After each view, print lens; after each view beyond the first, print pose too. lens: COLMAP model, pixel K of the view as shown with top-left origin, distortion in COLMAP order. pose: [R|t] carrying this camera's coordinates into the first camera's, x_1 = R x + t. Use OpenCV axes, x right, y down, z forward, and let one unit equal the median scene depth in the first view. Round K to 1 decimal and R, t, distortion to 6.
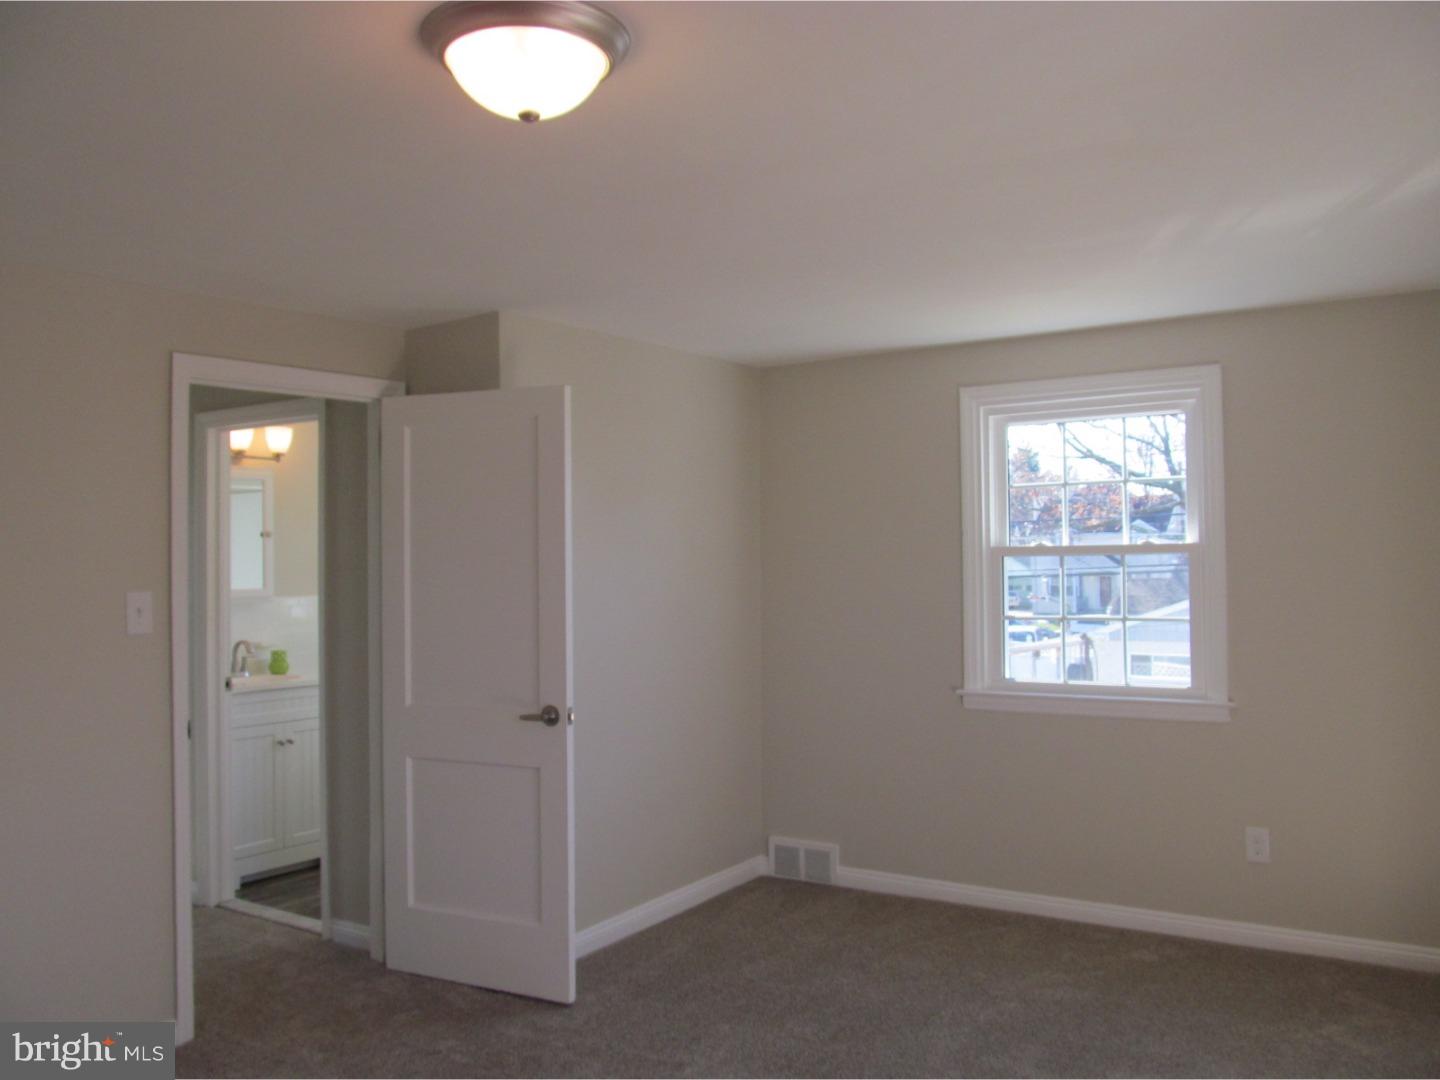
lens RADIAL K [[1210.0, 0, 720.0], [0, 1210.0, 540.0], [0, 0, 1]] dist [-0.004432, 0.000856]
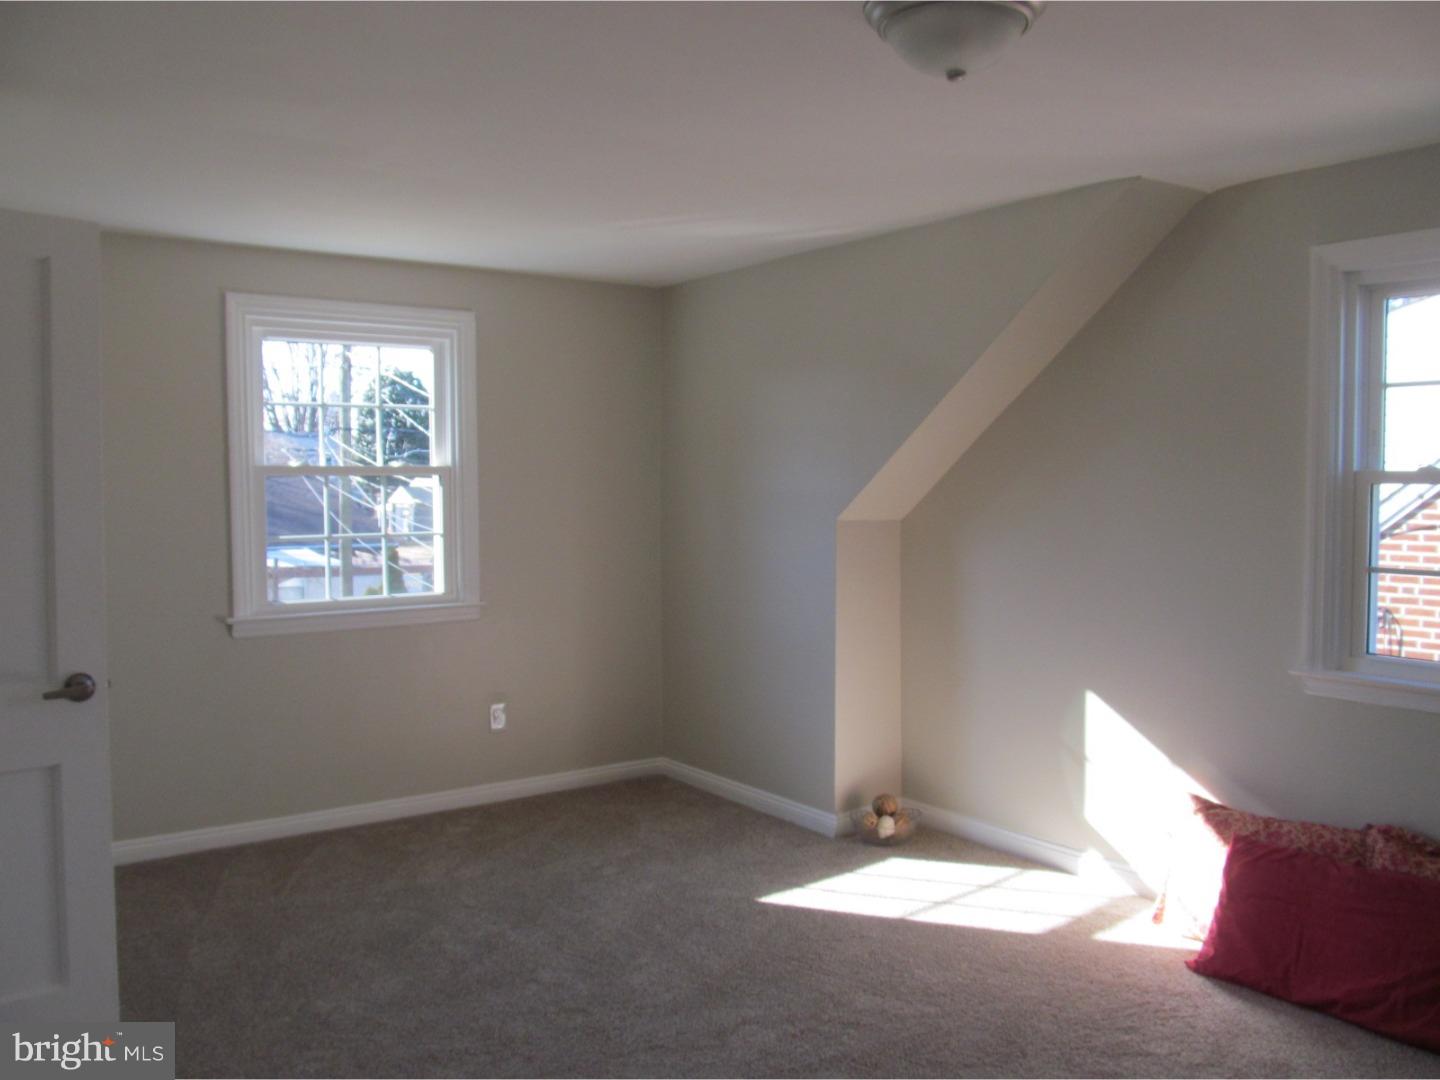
lens RADIAL K [[1196.9, 0, 720.0], [0, 1196.9, 540.0], [0, 0, 1]] dist [-0.048614, -0.000119]
pose [[0.372724, -0.030853, 0.927429, -0.507262], [-0.023664, 0.998806, 0.042737, 0.015566], [-0.927640, -0.037875, 0.371549, 0.314442]]
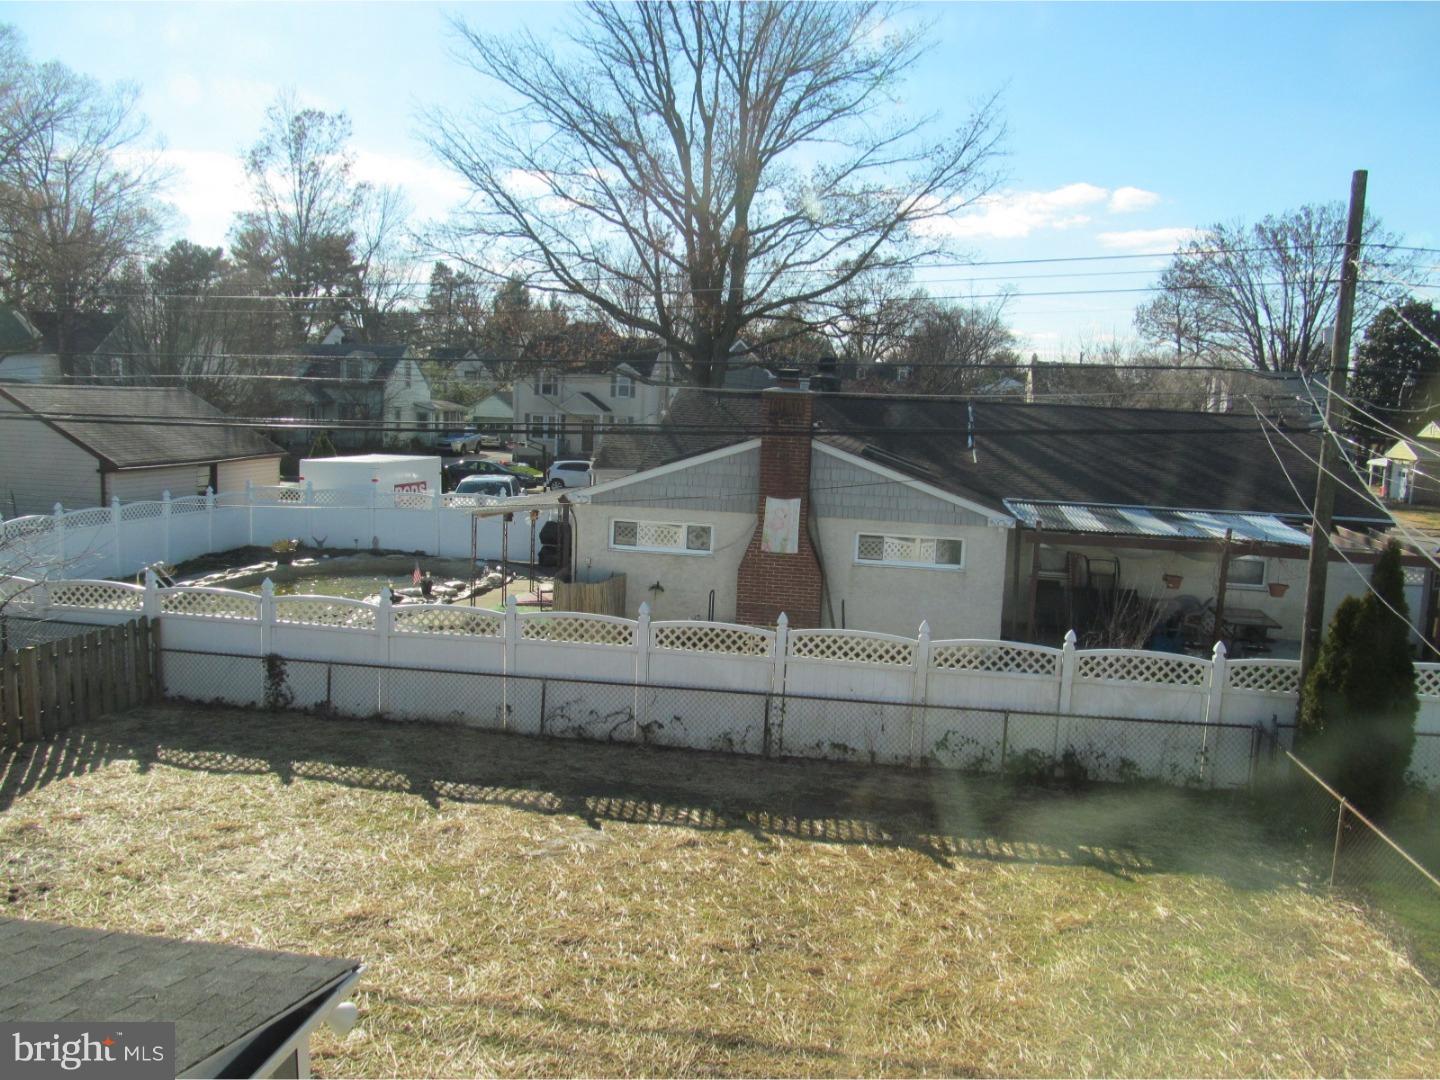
lens RADIAL K [[1210.0, 0, 720.0], [0, 1210.0, 540.0], [0, 0, 1]] dist [-0.004432, 0.000856]
pose [[0.913201, 0.005394, 0.407473, 0.294459], [-0.061744, 0.990200, 0.125268, -0.029740], [-0.402804, -0.139554, 0.904585, 0.967757]]
